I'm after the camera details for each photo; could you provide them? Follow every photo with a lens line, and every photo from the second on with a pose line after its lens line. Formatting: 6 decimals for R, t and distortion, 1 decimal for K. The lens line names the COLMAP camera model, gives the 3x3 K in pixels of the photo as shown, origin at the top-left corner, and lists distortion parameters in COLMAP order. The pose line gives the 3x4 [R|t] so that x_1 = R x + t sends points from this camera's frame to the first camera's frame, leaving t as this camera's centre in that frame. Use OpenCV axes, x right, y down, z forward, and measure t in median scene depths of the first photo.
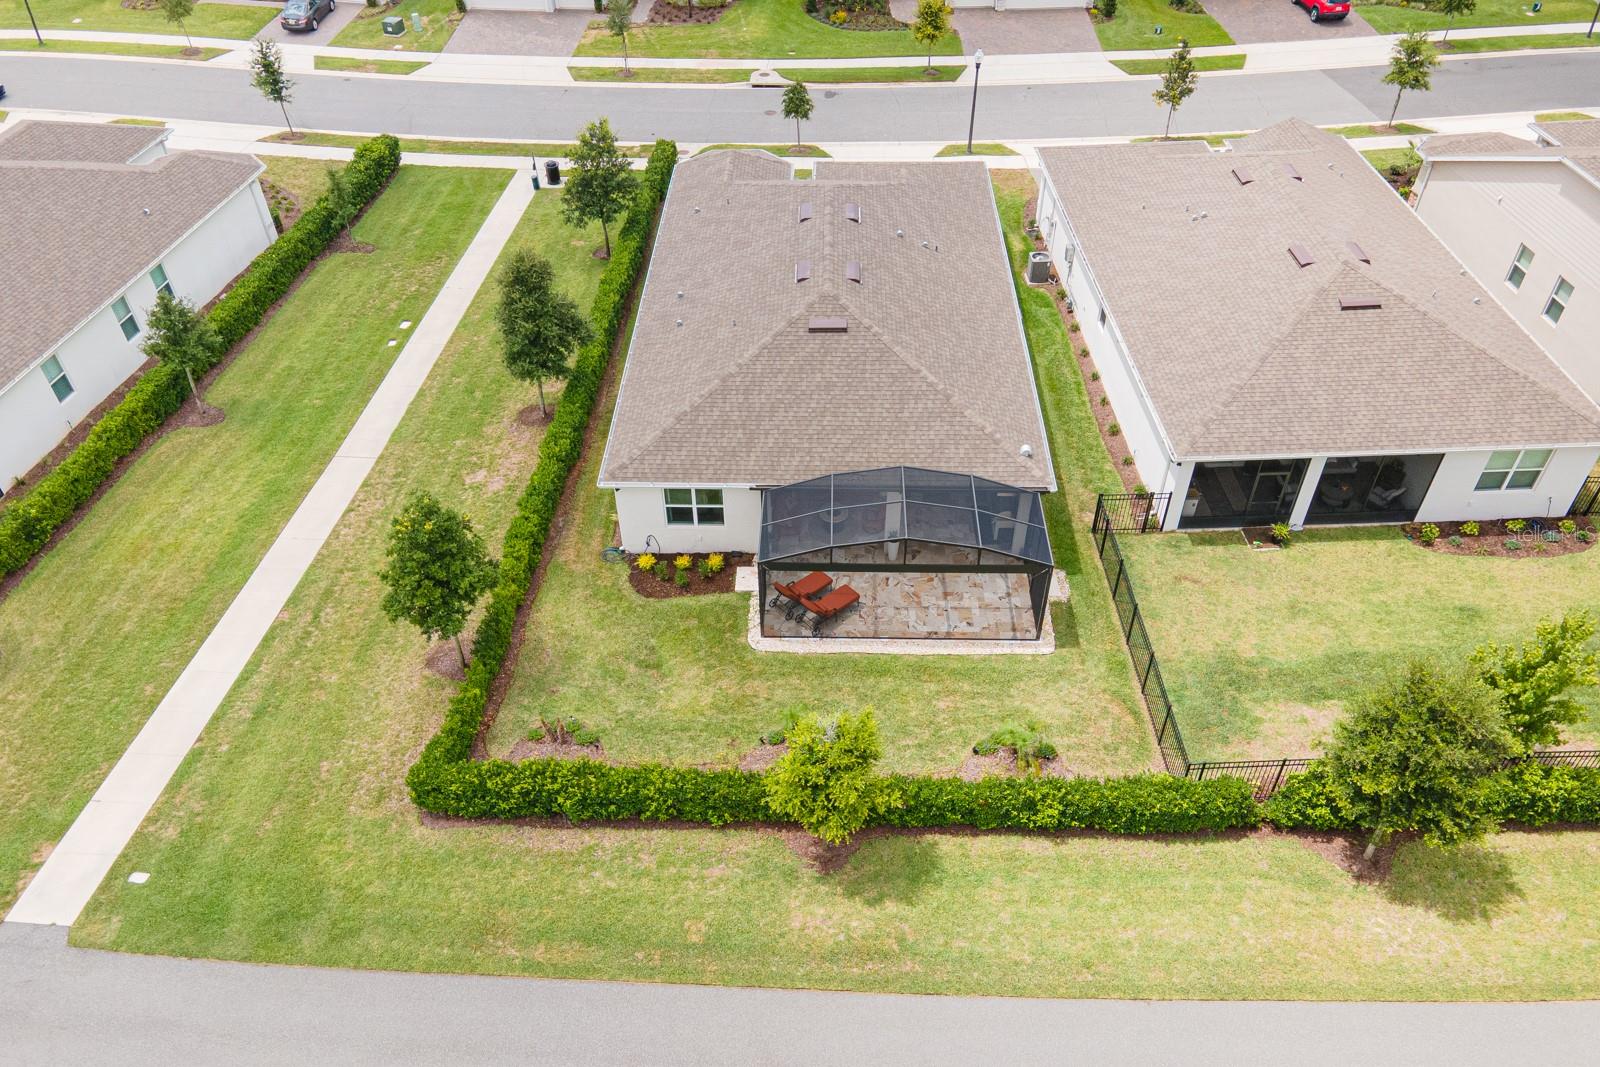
lens RADIAL K [[1154.9, 0, 781.3], [0, 1154.9, 601.4], [0, 0, 1]] dist [0.029459, 0.020473]
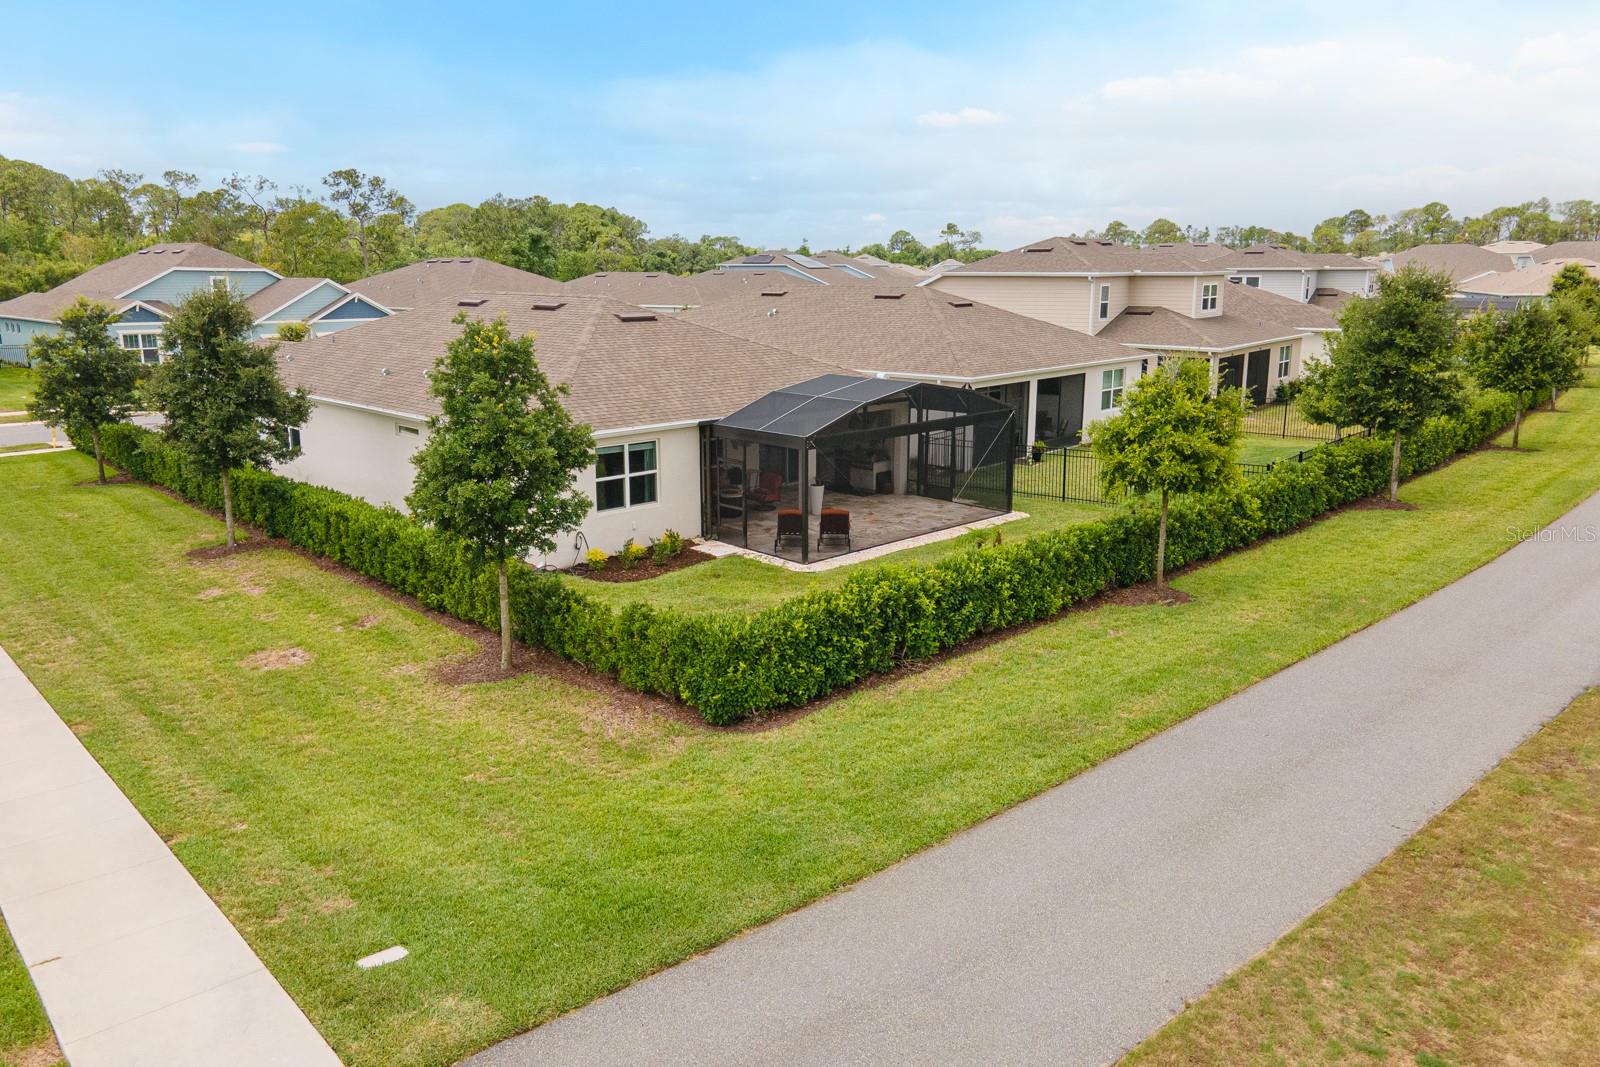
lens RADIAL K [[1154.9, 0, 783.8], [0, 1154.9, 560.4], [0, 0, 1]] dist [0.029459, 0.020473]
pose [[0.690911, -0.161913, 0.704575, -0.548063], [0.490101, 0.821357, -0.291847, 0.236876], [-0.531453, 0.546953, 0.646838, 0.474890]]
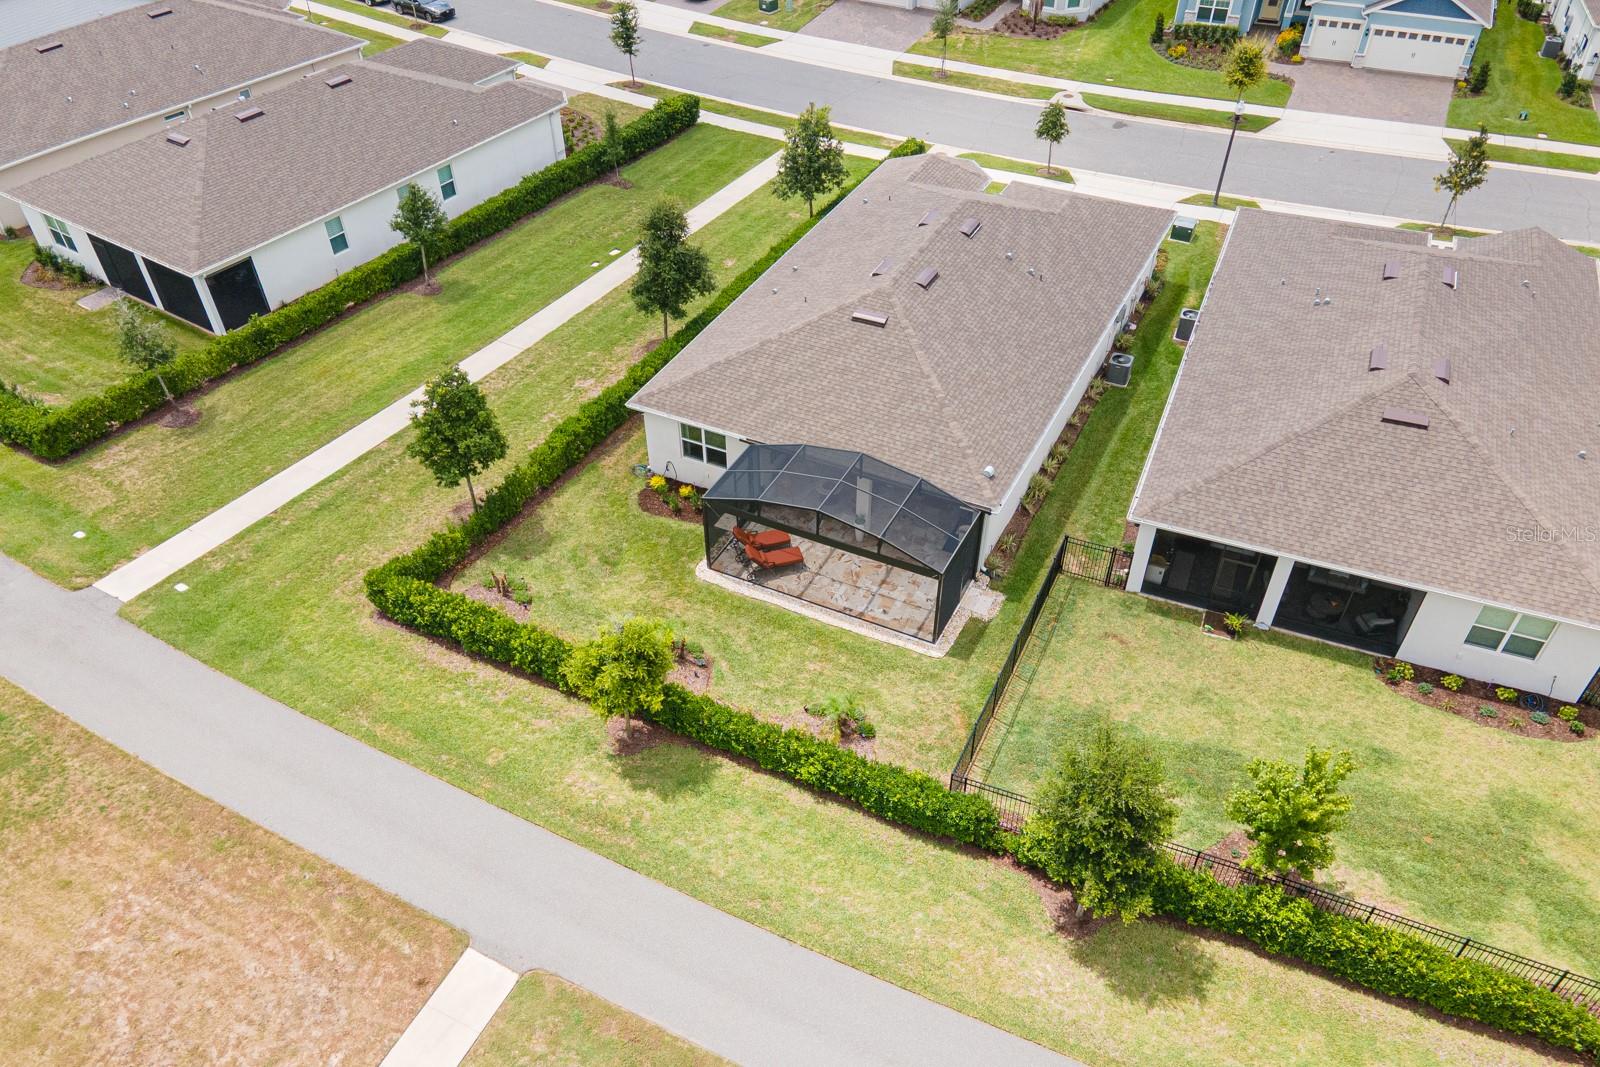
lens RADIAL K [[1154.9, 0, 779.4], [0, 1154.9, 606.3], [0, 0, 1]] dist [0.029459, 0.020473]
pose [[0.904299, 0.294438, -0.309111, 0.386438], [-0.293165, 0.954663, 0.051698, -0.011579], [0.310319, 0.043870, 0.949620, -0.047758]]
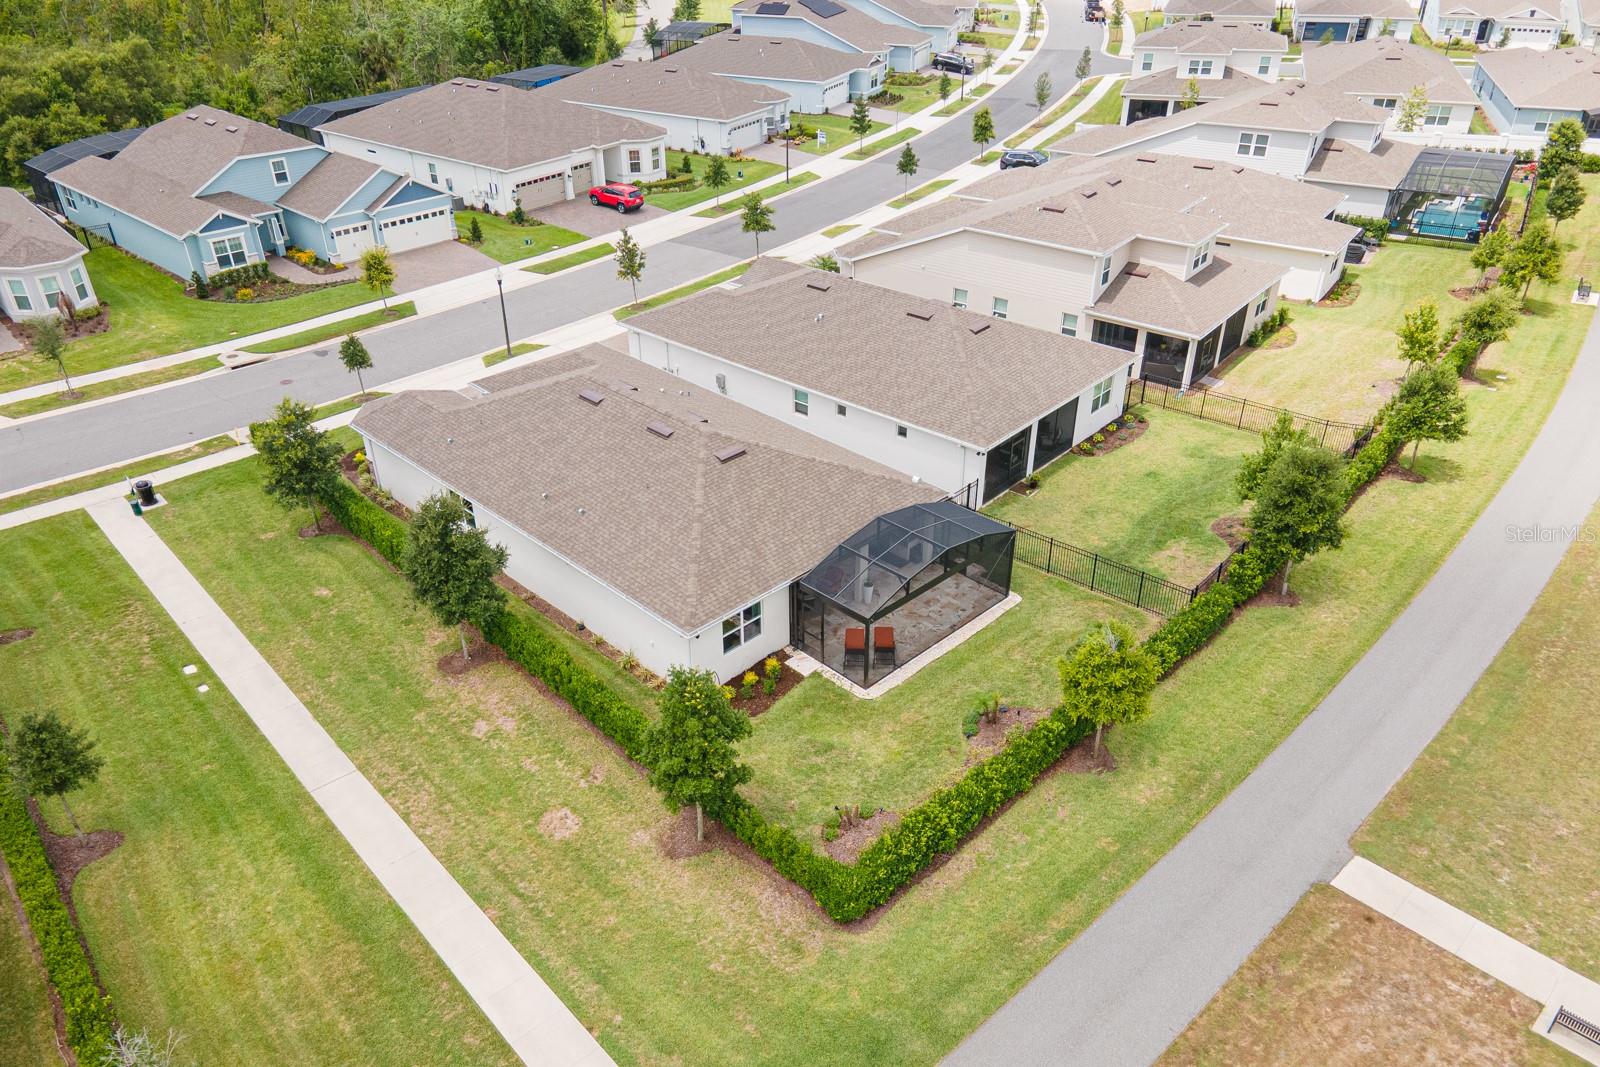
lens RADIAL K [[1154.9, 0, 782.1], [0, 1154.9, 601.2], [0, 0, 1]] dist [0.029459, 0.020473]
pose [[0.688491, -0.393979, 0.608901, -0.708834], [0.499538, 0.866281, -0.004320, -0.078914], [-0.525778, 0.307143, 0.793234, 0.090954]]
